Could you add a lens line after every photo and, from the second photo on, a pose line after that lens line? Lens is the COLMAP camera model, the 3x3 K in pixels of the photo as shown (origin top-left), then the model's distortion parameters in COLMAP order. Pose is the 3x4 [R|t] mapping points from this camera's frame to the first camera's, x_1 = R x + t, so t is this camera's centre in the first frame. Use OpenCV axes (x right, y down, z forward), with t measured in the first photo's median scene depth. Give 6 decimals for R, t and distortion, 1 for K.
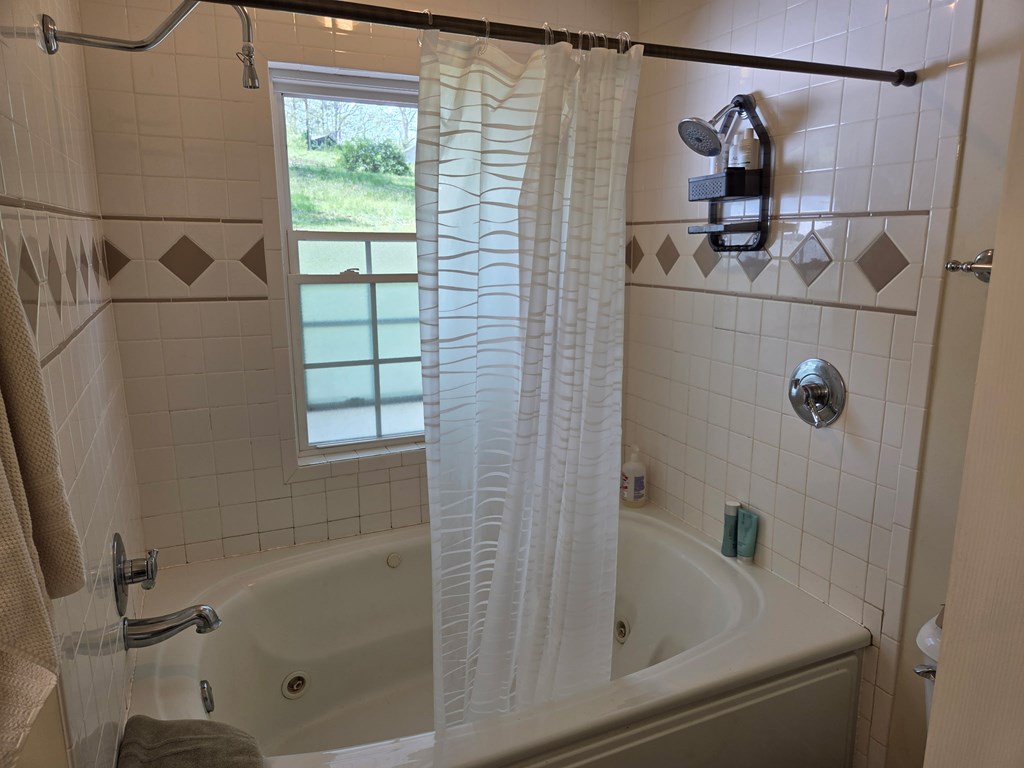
lens RADIAL K [[681.9, 0, 506.9], [0, 681.9, 383.6], [0, 0, 1]] dist [0.054544, -0.042086]
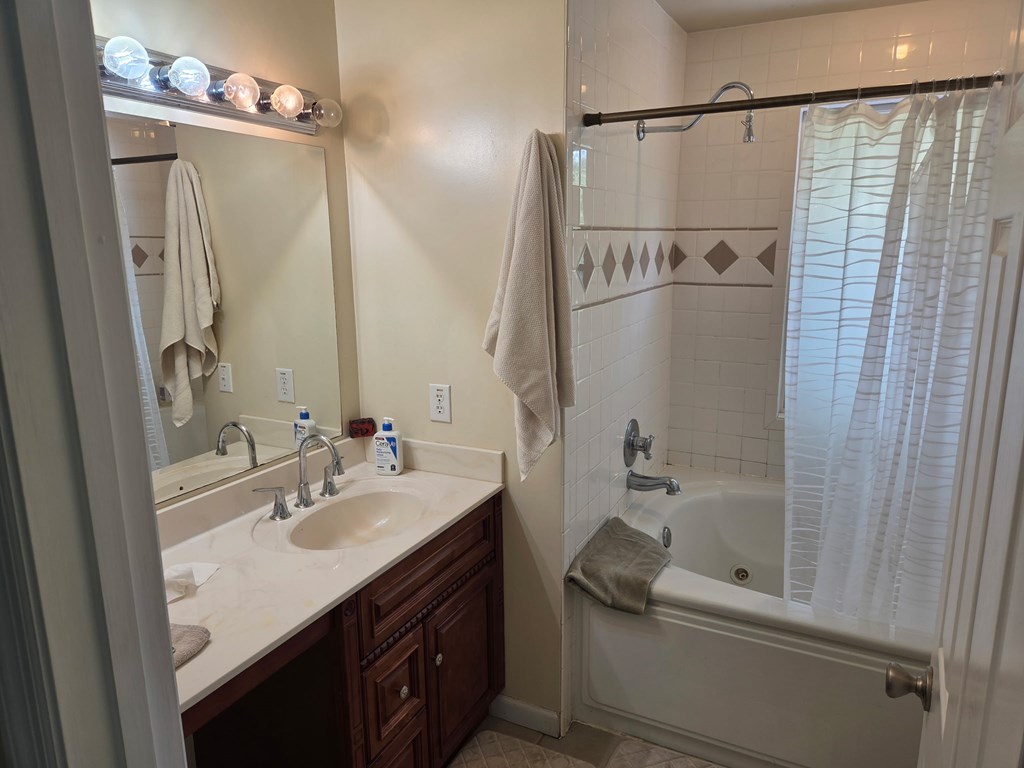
lens RADIAL K [[681.9, 0, 518.1], [0, 681.9, 378.4], [0, 0, 1]] dist [0.054544, -0.042086]
pose [[0.631234, 0.147597, -0.761419, 0.599937], [-0.153121, 0.986119, 0.064213, 0.065955], [0.760328, 0.076055, 0.645072, -0.346341]]
